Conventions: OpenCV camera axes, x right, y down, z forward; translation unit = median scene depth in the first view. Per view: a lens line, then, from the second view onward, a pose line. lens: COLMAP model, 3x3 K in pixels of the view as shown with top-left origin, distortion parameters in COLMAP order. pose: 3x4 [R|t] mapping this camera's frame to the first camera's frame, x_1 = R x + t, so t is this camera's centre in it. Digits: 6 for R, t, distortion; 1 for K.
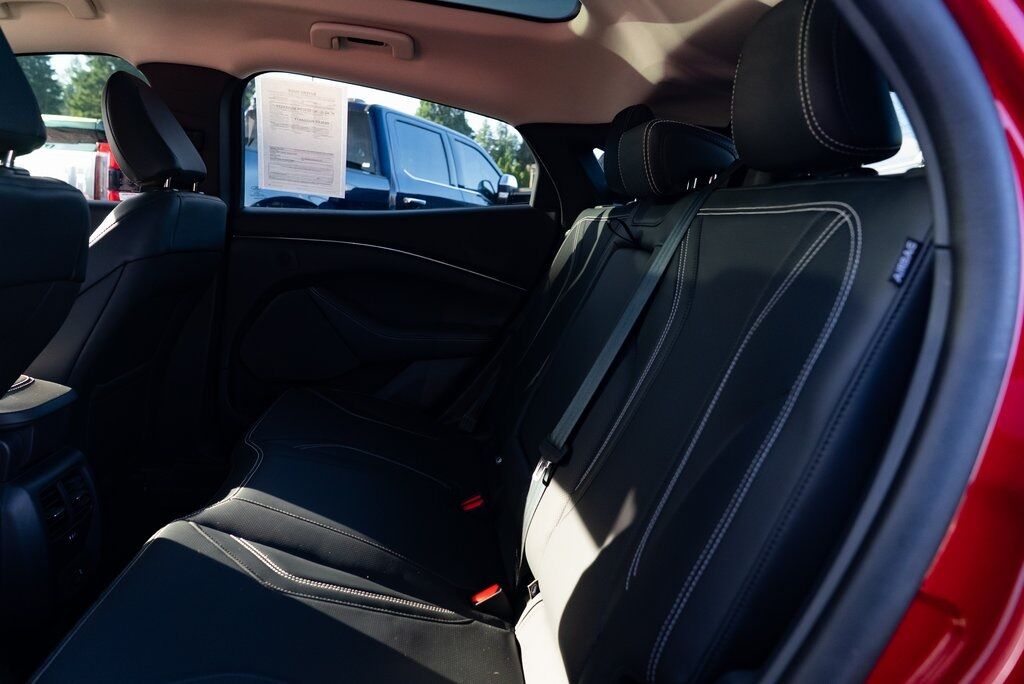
lens RADIAL K [[696.5, 0, 512.5], [0, 696.5, 331.7], [0, 0, 1]] dist [-0.041551, 0.025498]
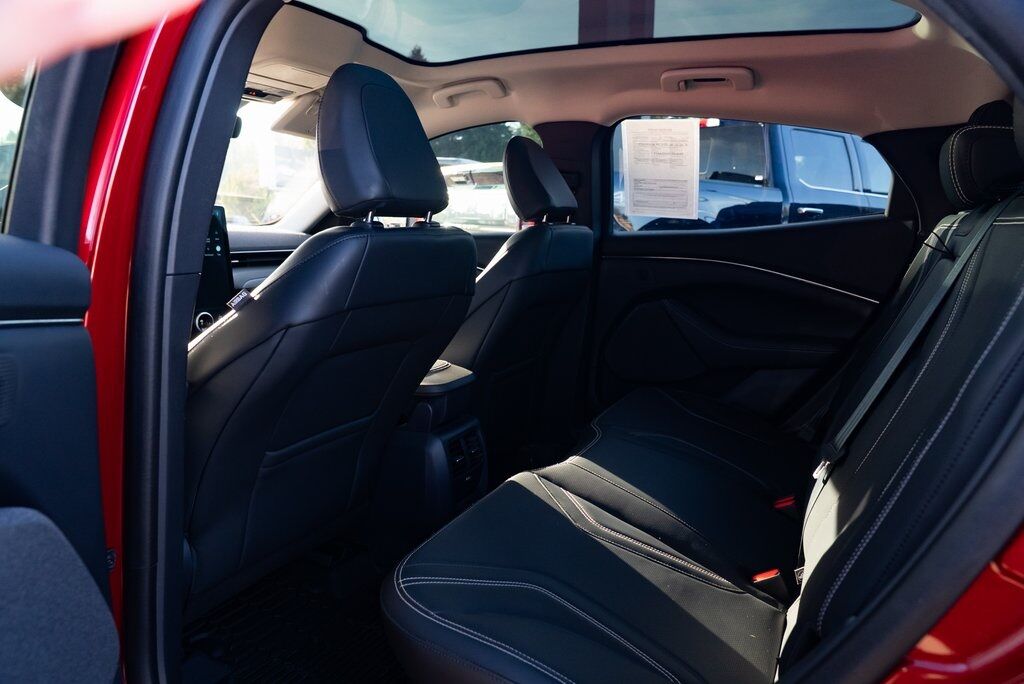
lens RADIAL K [[696.5, 0, 512.5], [0, 696.5, 331.7], [0, 0, 1]] dist [-0.041551, 0.025498]
pose [[0.840185, 0.022409, -0.541836, 0.142010], [-0.032254, 0.999442, -0.008680, 0.007502], [0.541340, 0.024769, 0.840439, -0.106559]]
